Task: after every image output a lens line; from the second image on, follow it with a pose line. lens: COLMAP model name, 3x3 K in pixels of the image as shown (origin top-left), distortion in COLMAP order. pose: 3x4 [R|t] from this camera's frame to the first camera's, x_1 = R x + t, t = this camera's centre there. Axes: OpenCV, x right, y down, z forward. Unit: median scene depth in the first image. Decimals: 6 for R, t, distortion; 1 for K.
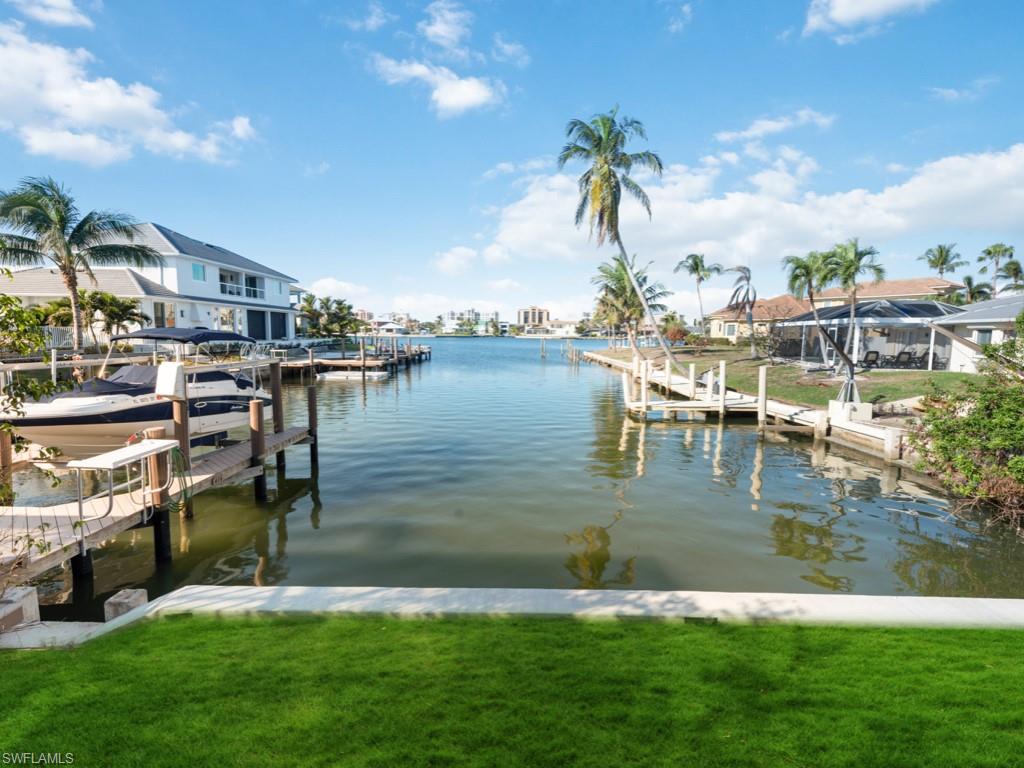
lens RADIAL K [[472.4, 0, 512.0], [0, 472.4, 384.0], [0, 0, 1]] dist [-0.000061, 0.000075]
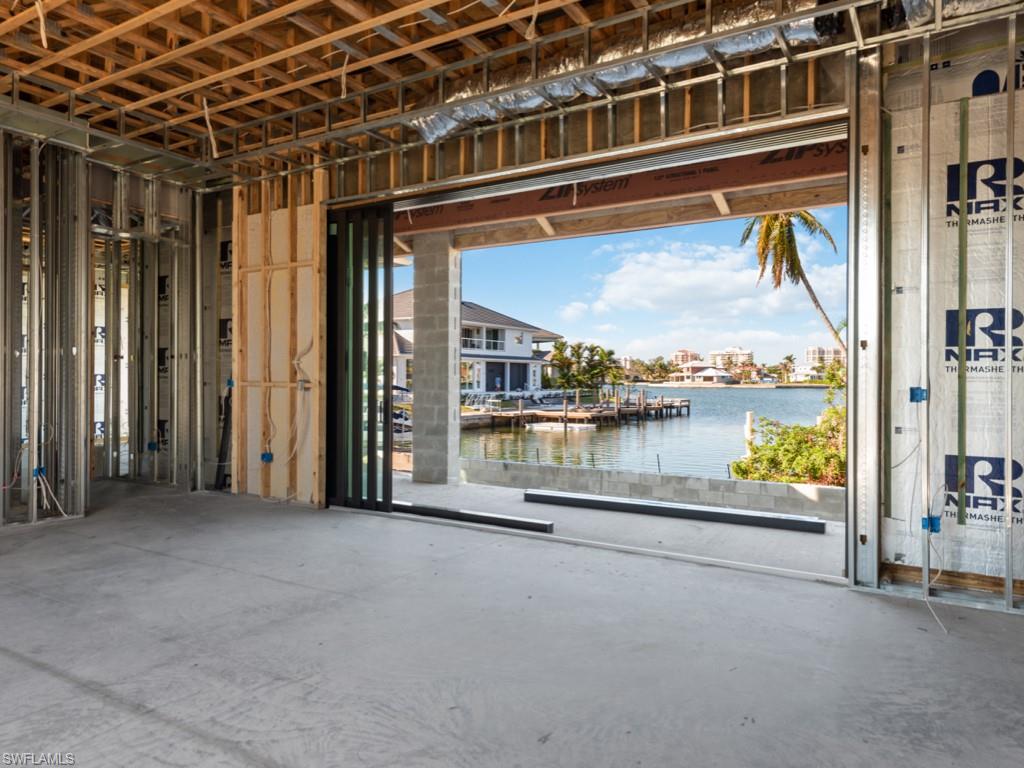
lens RADIAL K [[688.4, 0, 512.0], [0, 688.4, 384.0], [0, 0, 1]] dist [0.029364, -0.000107]
pose [[0.846028, -0.005374, -0.533111, 0.296177], [-0.050461, 0.994653, -0.090105, 0.023922], [0.530745, 0.103133, 0.841233, -0.234567]]
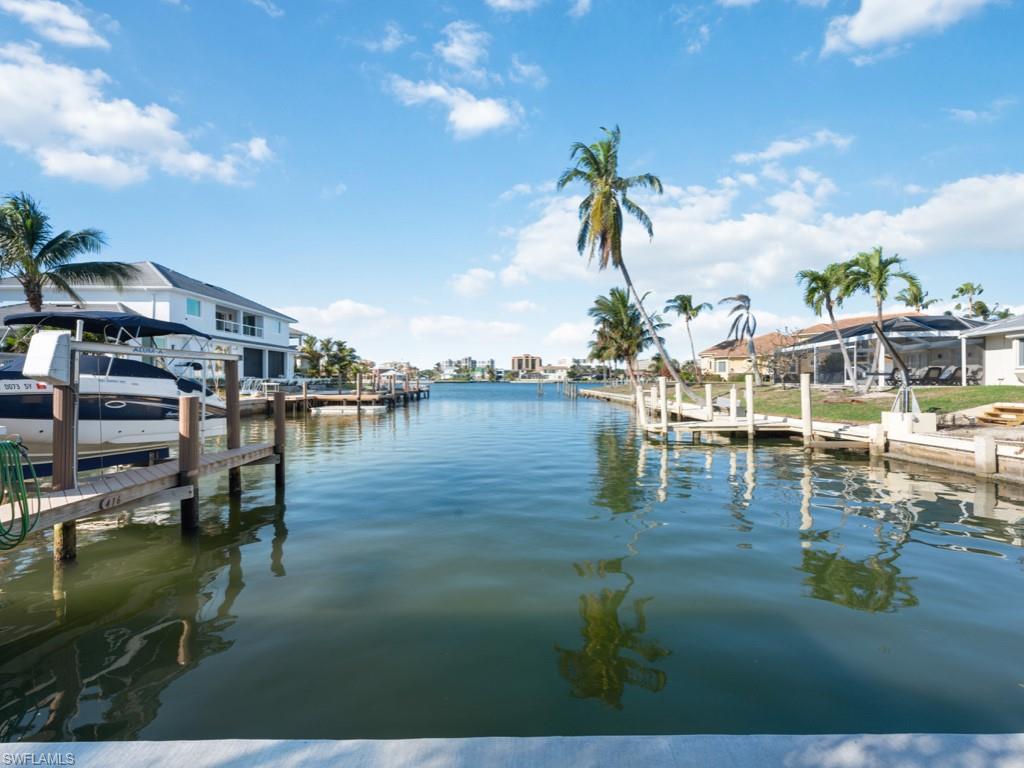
lens RADIAL K [[447.3, 0, 512.0], [0, 447.3, 384.0], [0, 0, 1]] dist [0.002058, -0.000110]
pose [[0.999830, -0.013849, 0.012191, -0.010121], [0.014982, 0.995032, -0.098417, 0.021432], [-0.010768, 0.098583, 0.995071, 0.067827]]
